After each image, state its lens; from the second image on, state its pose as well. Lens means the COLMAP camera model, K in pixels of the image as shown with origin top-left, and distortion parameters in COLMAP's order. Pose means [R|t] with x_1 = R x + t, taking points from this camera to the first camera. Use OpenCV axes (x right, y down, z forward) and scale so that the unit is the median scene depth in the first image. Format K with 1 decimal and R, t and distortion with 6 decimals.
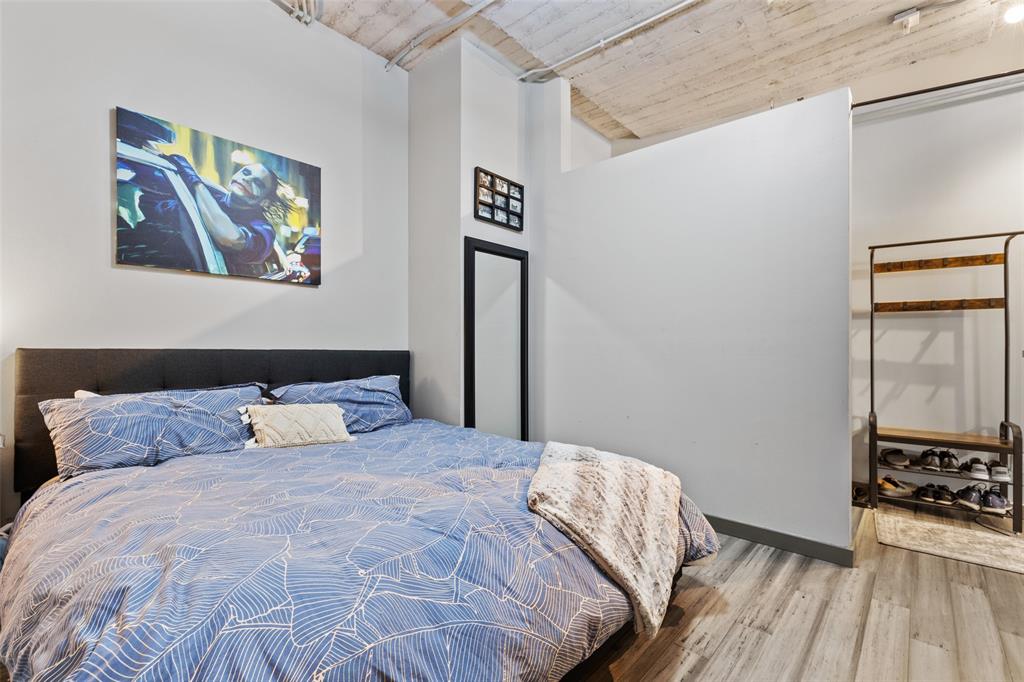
lens RADIAL K [[454.3, 0, 506.9], [0, 454.3, 349.9], [0, 0, 1]] dist [-0.000459, -0.000261]
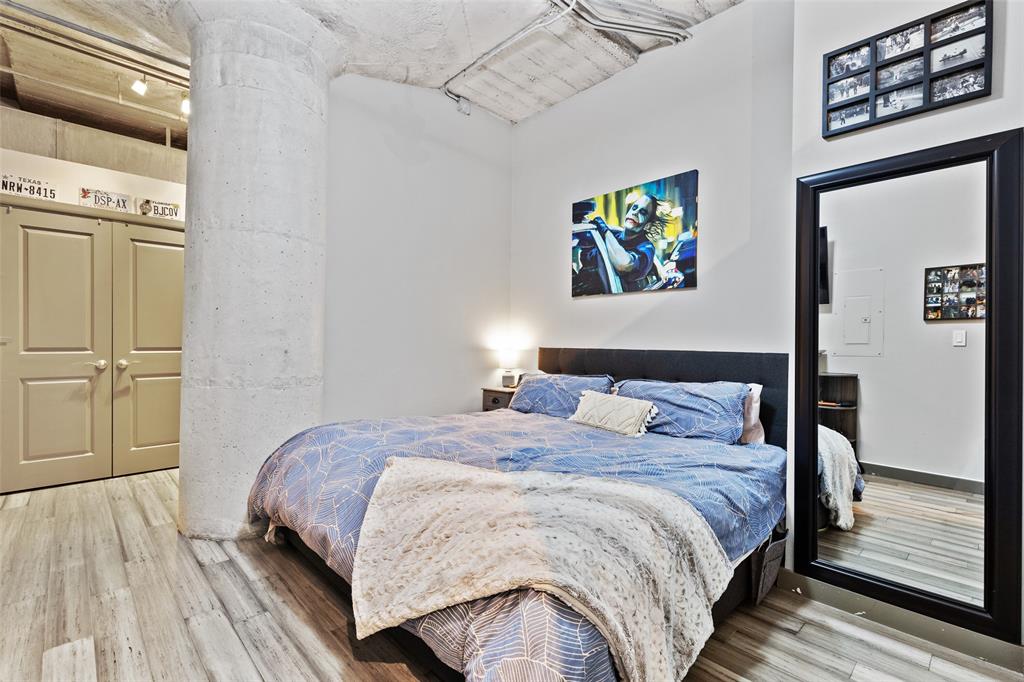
lens RADIAL K [[454.3, 0, 506.9], [0, 454.3, 349.9], [0, 0, 1]] dist [-0.000459, -0.000261]
pose [[-0.075353, 0.003720, -0.997150, 0.666906], [-0.017044, 0.999842, 0.005018, -0.000643], [0.997011, 0.017374, -0.075278, 0.716921]]
